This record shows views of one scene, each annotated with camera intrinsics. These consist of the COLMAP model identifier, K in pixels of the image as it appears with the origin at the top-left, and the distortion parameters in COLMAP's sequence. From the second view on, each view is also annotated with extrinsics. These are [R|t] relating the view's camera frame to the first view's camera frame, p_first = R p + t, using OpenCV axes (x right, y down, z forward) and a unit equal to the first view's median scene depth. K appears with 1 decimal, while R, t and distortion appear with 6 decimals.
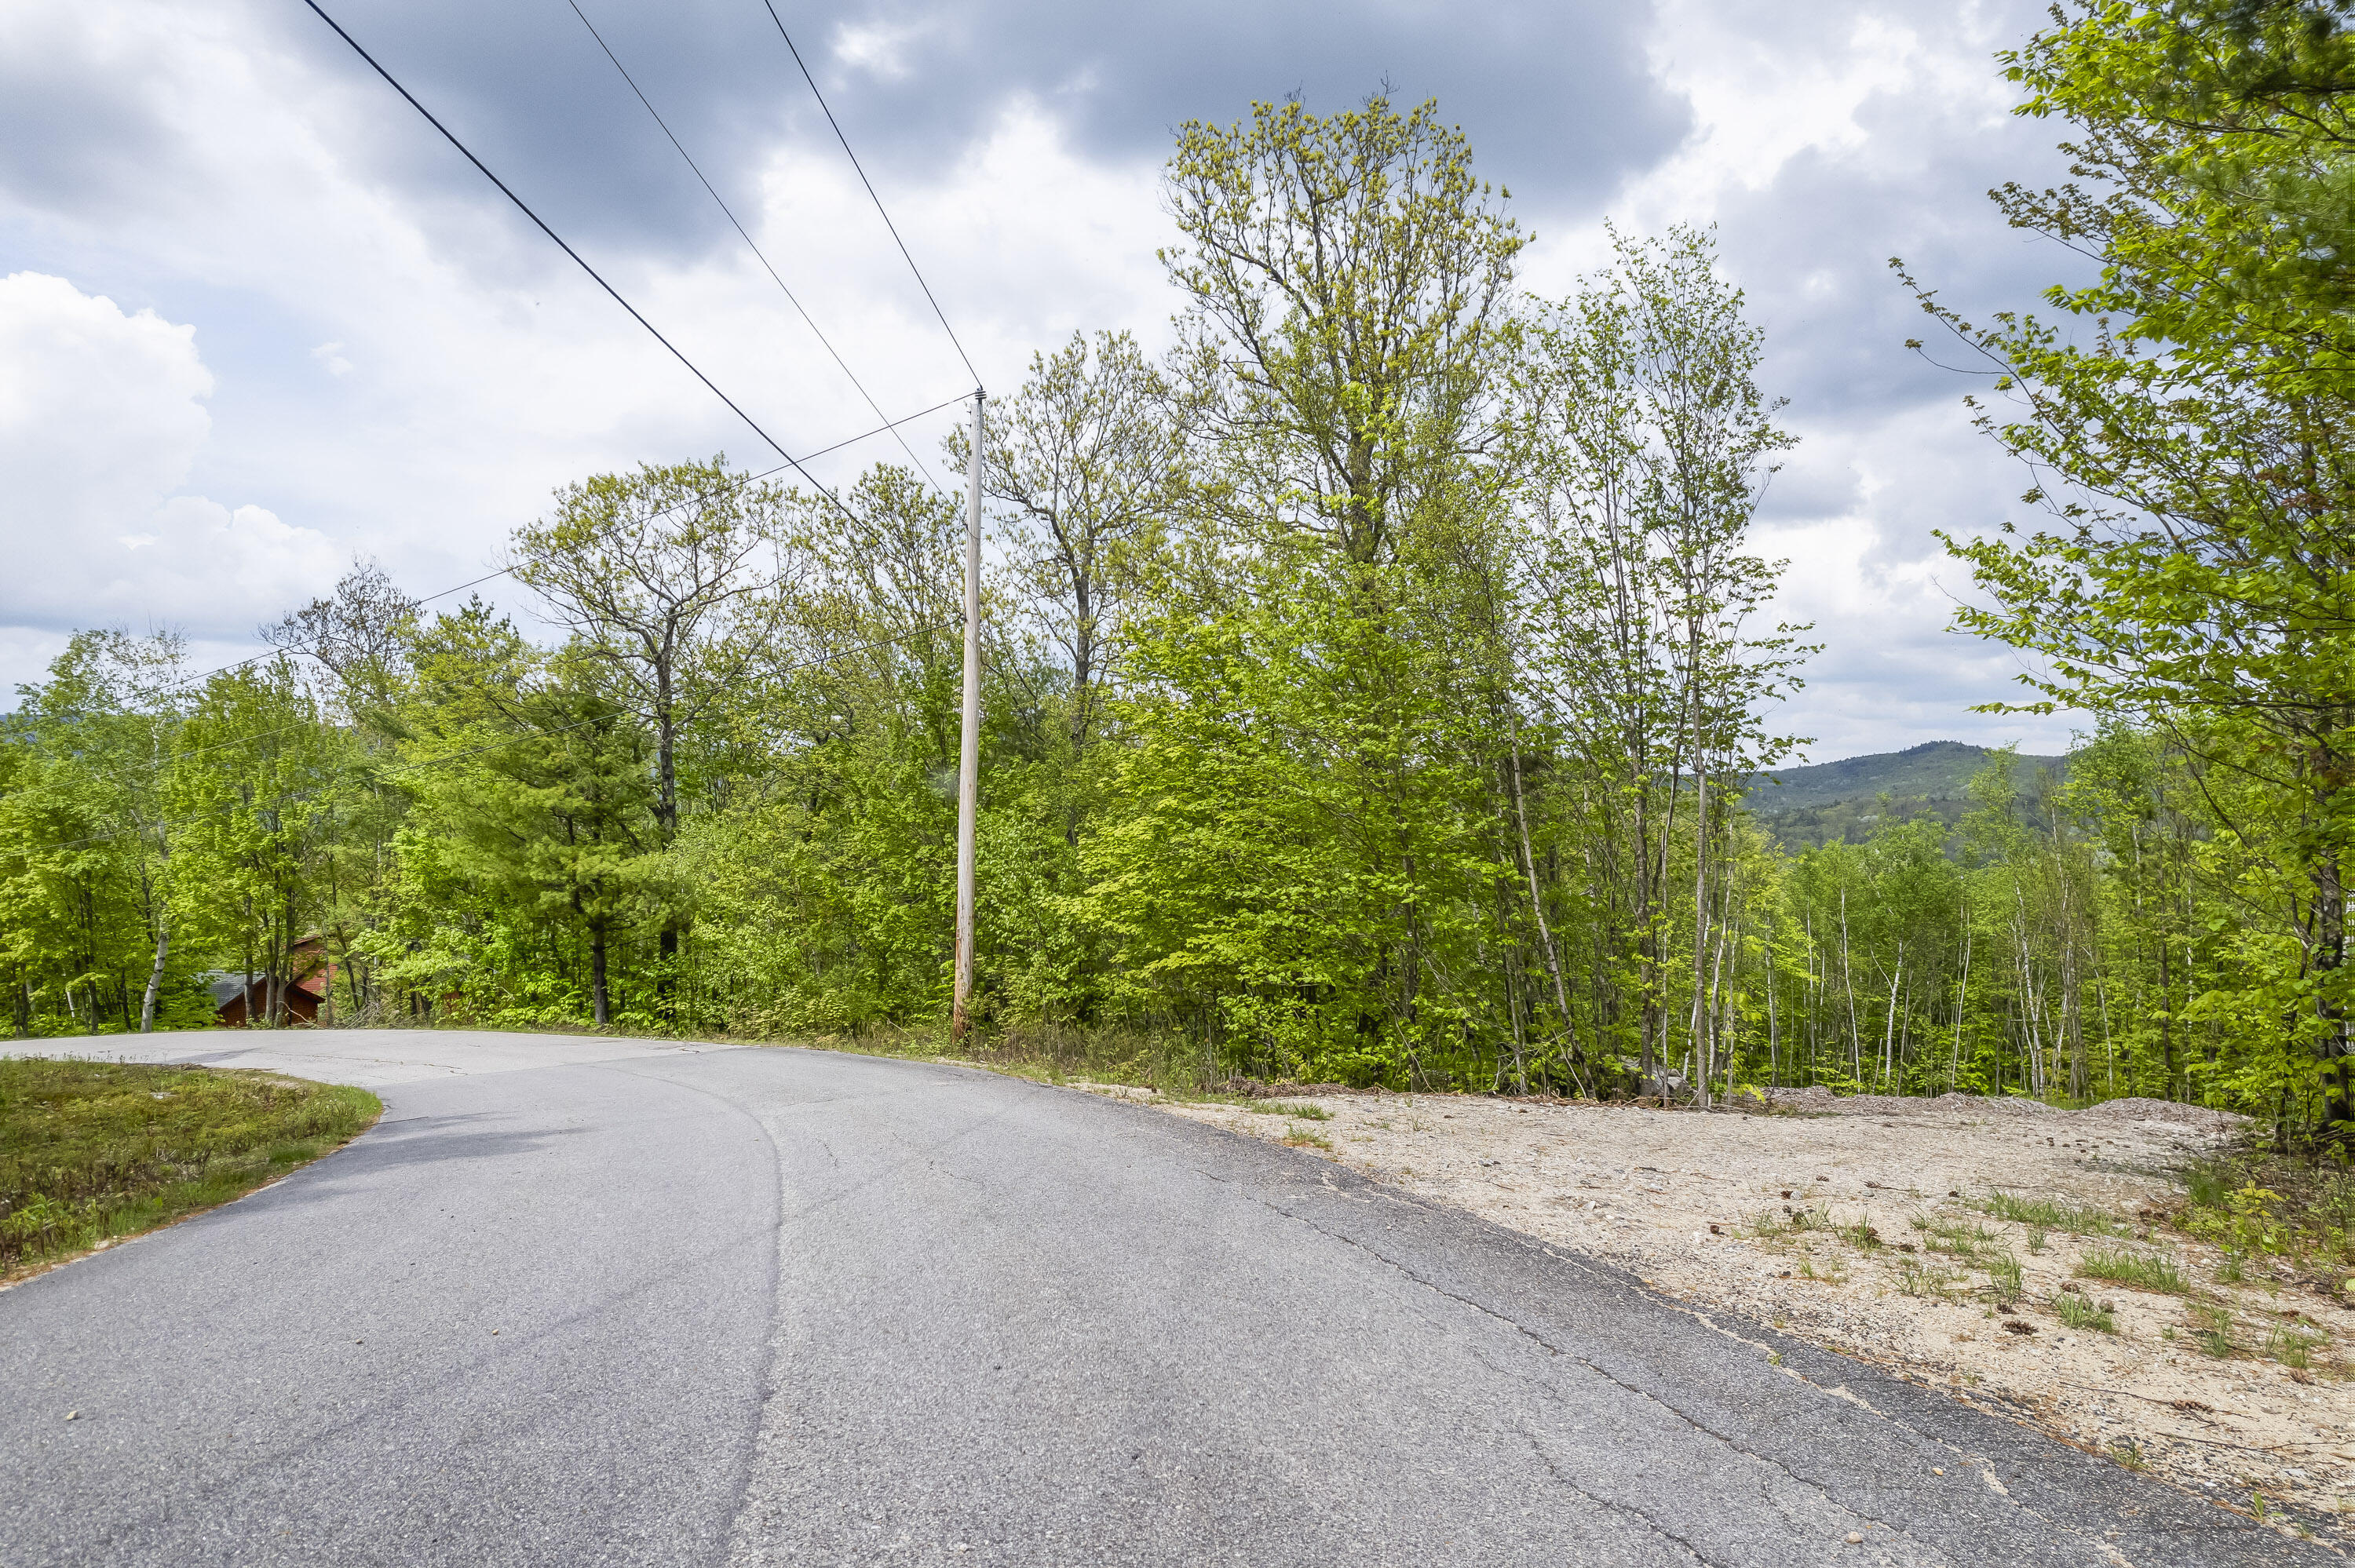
lens RADIAL K [[1521.5, 0, 1167.8], [0, 1521.5, 796.0], [0, 0, 1]] dist [-0.089511, 0.096766]
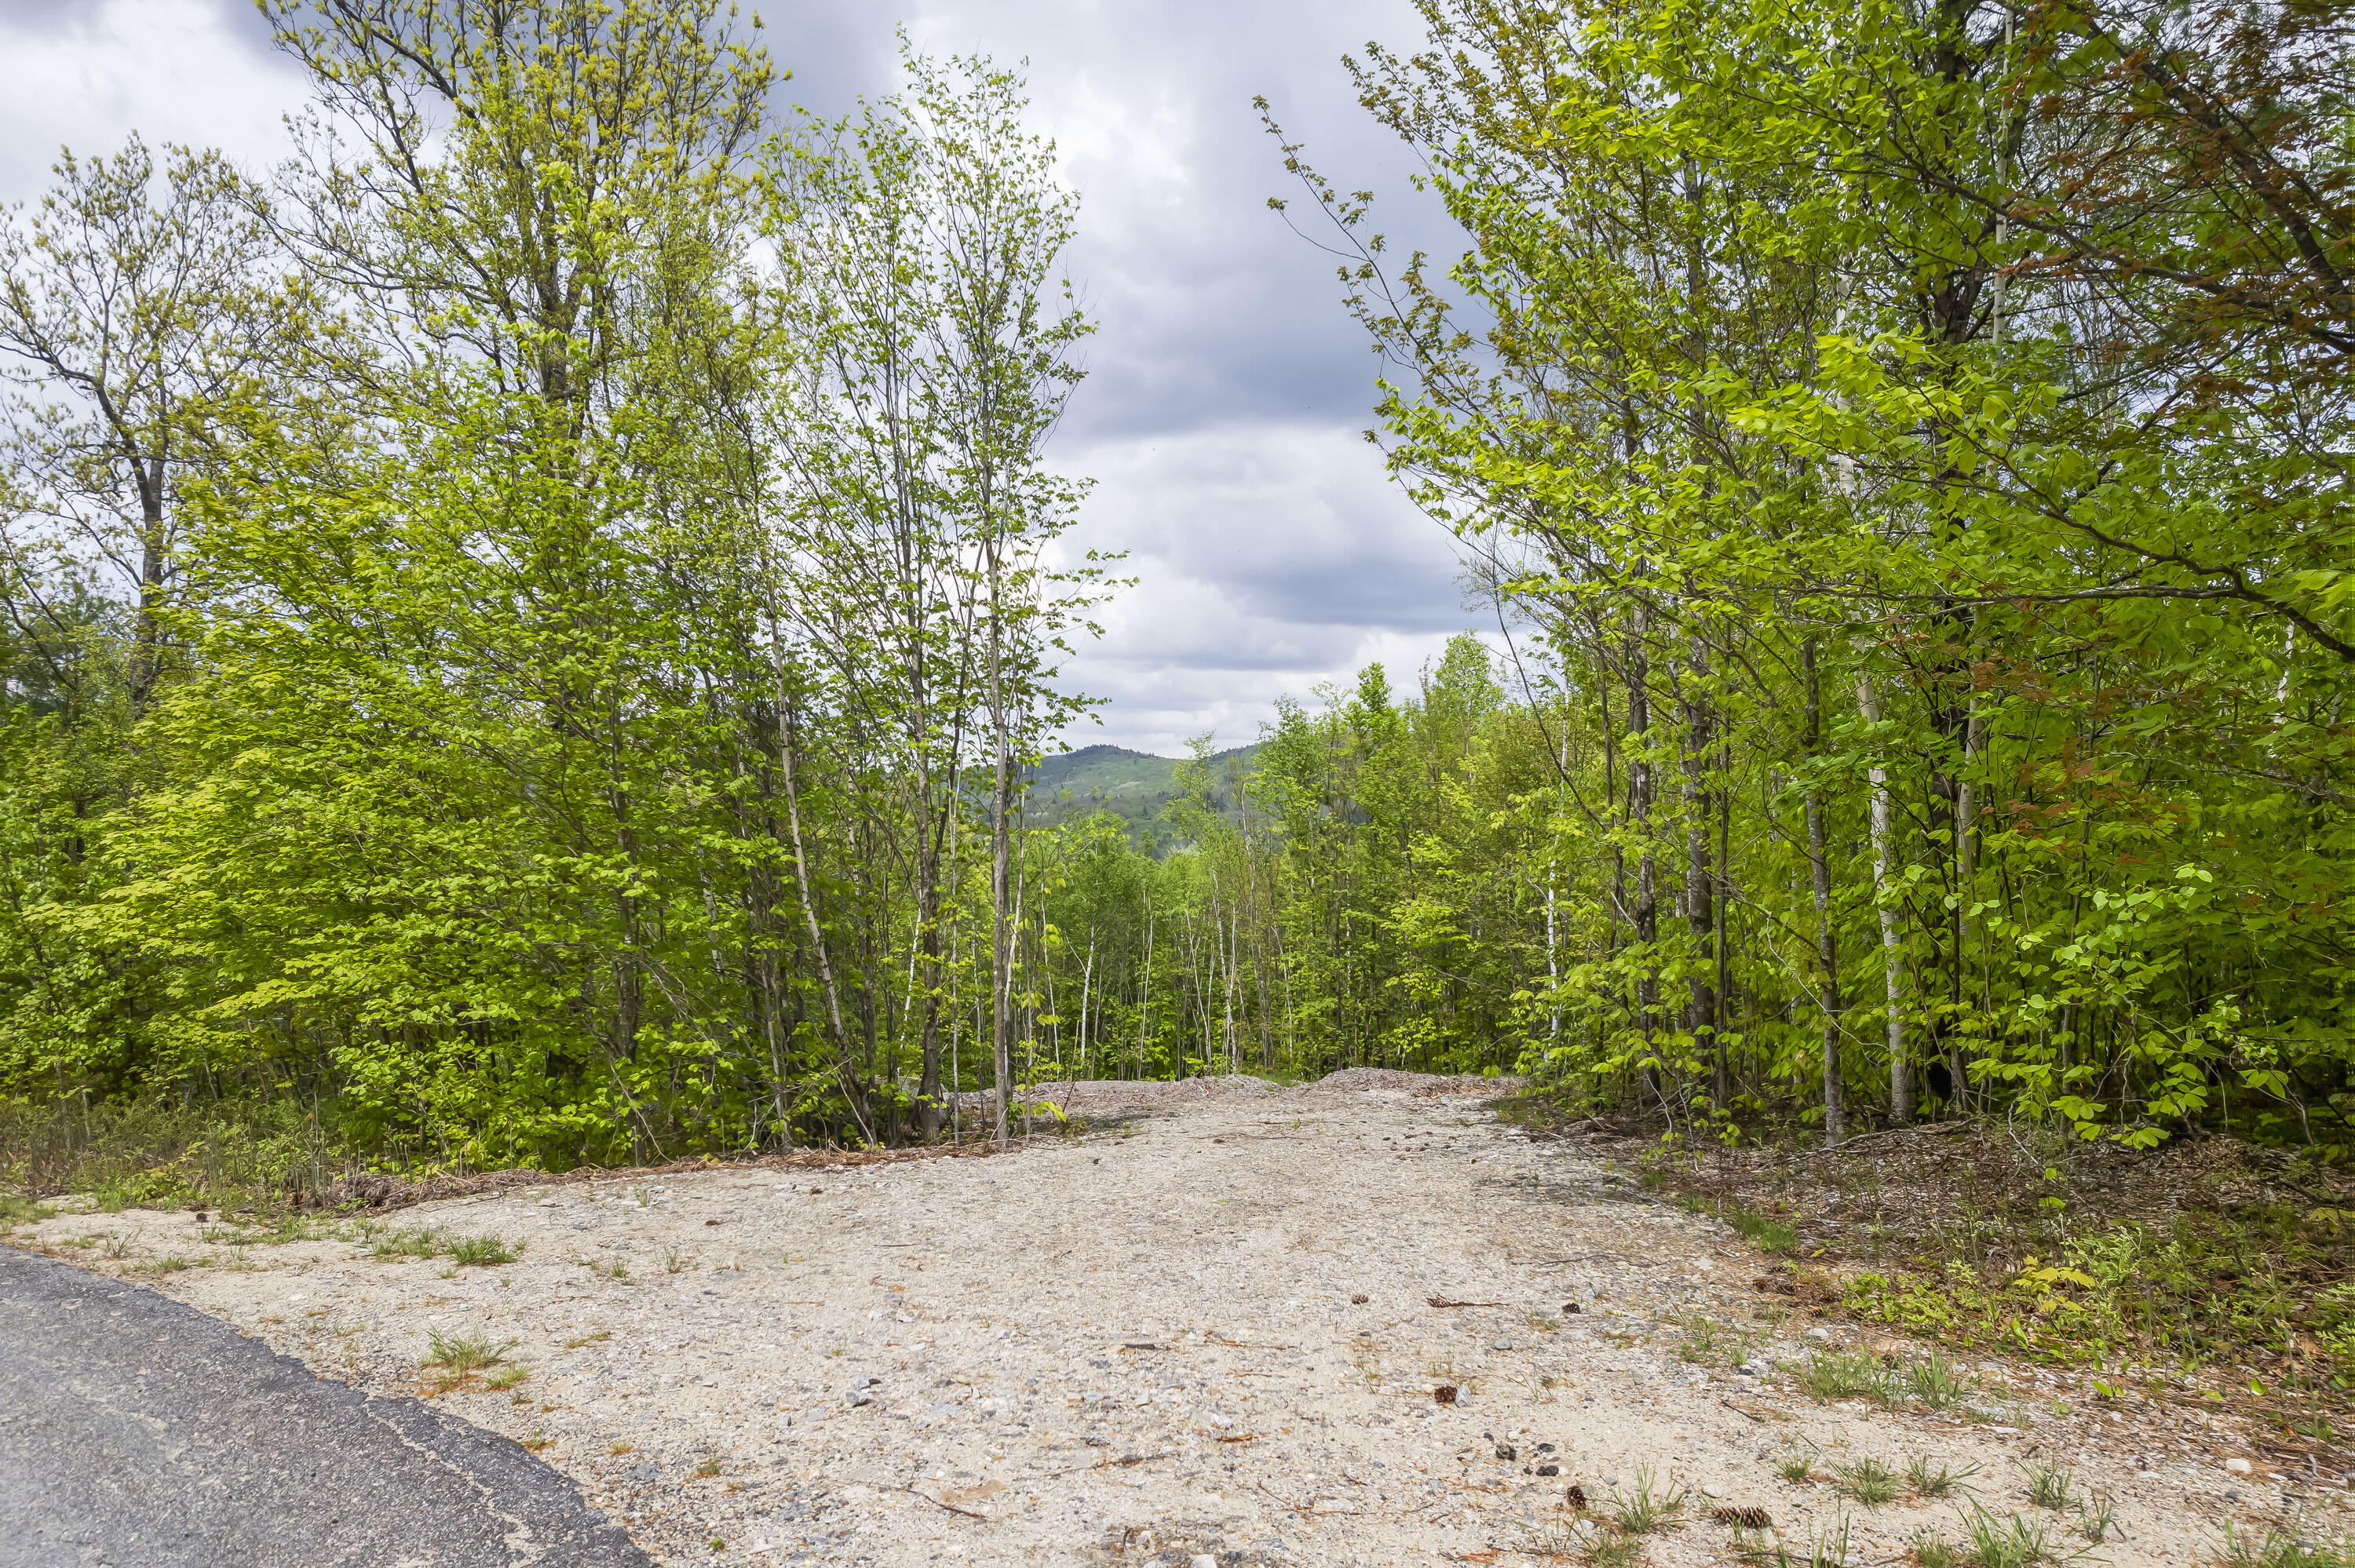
lens RADIAL K [[1521.5, 0, 1167.8], [0, 1521.5, 796.0], [0, 0, 1]] dist [-0.089511, 0.096766]
pose [[0.867580, 0.000740, 0.497297, 0.023692], [-0.001508, 0.999998, 0.001144, 0.019560], [-0.497295, -0.001743, 0.867580, 0.232506]]
